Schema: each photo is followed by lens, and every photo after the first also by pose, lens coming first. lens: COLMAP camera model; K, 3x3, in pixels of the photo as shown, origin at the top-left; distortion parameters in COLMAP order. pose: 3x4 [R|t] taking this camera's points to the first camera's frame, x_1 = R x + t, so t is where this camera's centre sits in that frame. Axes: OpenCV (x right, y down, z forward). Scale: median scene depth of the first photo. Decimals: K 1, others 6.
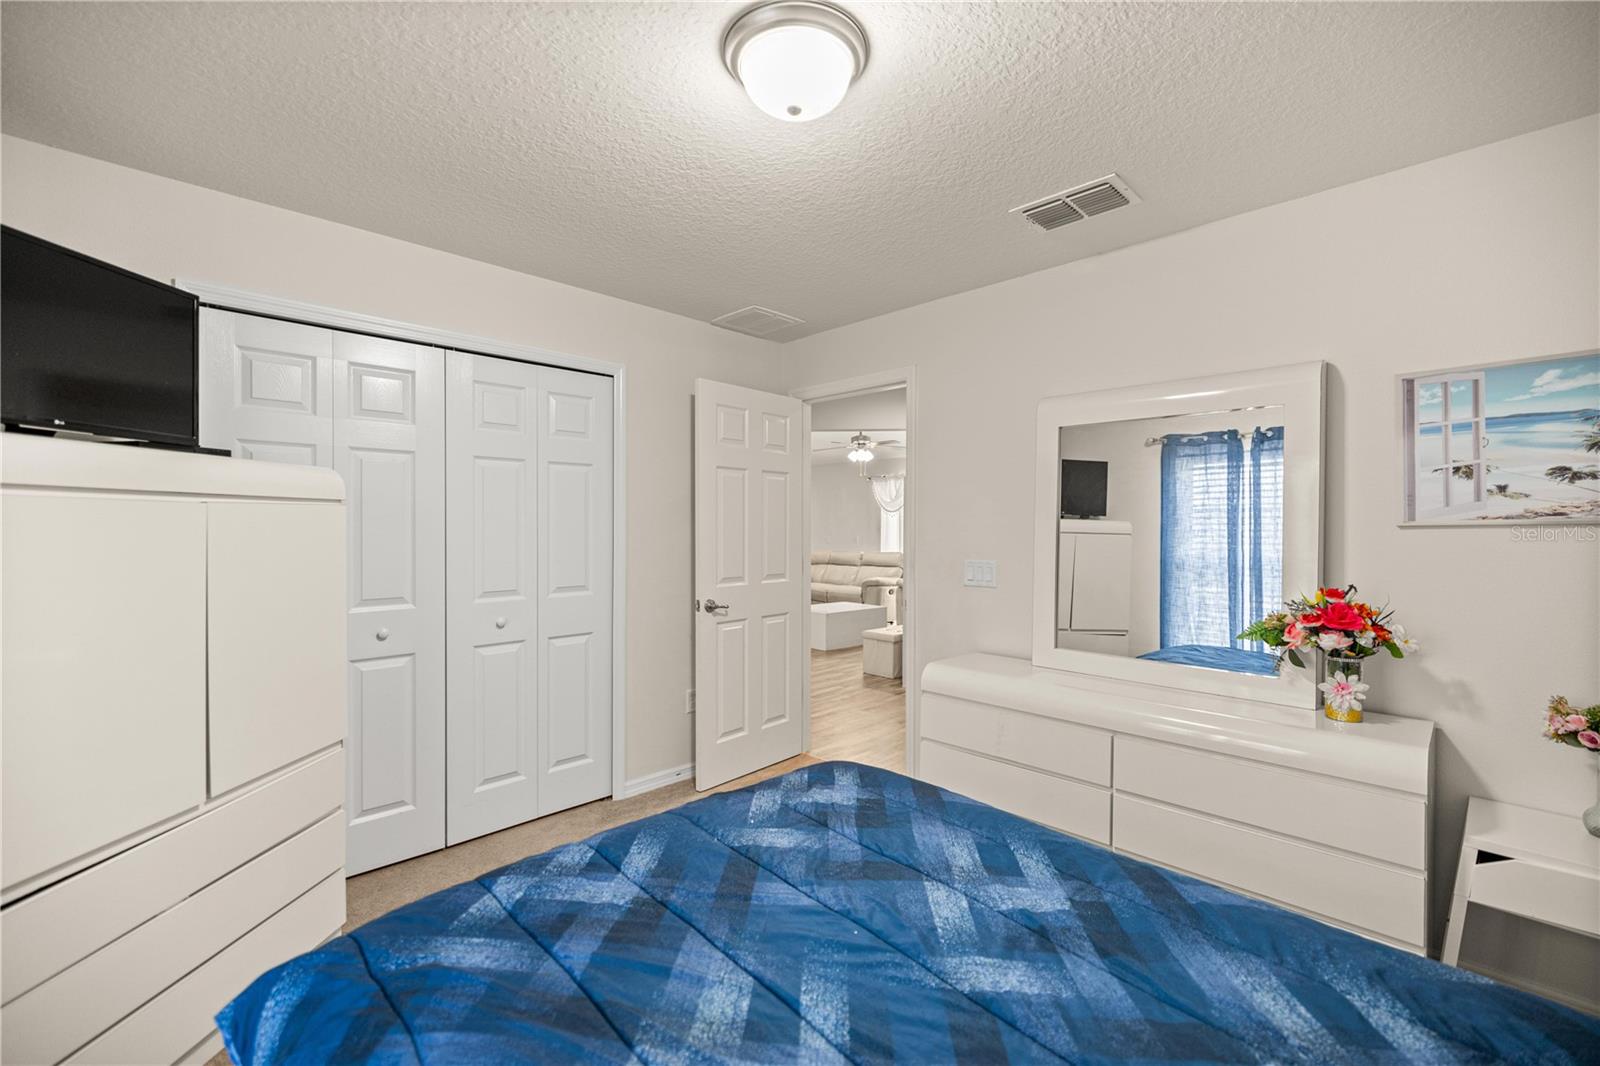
lens RADIAL K [[675.4, 0, 804.5], [0, 675.4, 538.2], [0, 0, 1]] dist [0.000185, 0.000377]
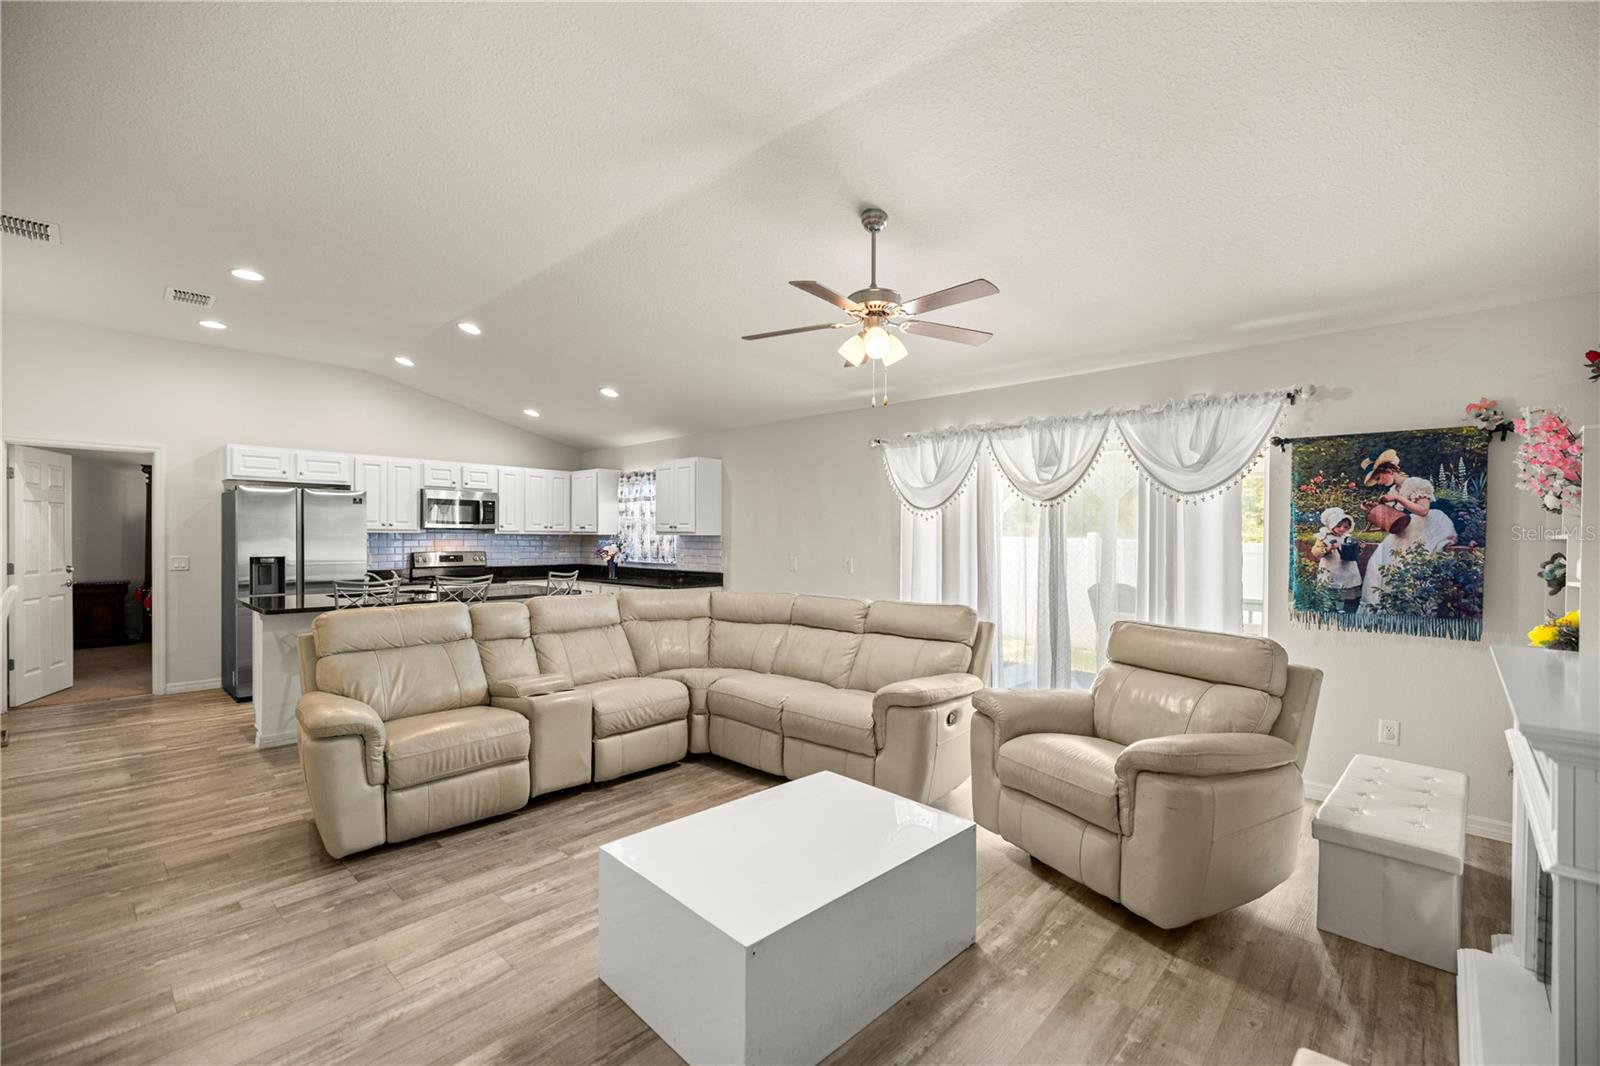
lens RADIAL K [[675.4, 0, 804.5], [0, 675.4, 538.2], [0, 0, 1]] dist [0.000185, 0.000377]
pose [[0.999491, 0.003944, 0.031664, 0.032016], [-0.003454, 0.999874, -0.015513, -0.012260], [-0.031721, 0.015396, 0.999378, 0.580342]]
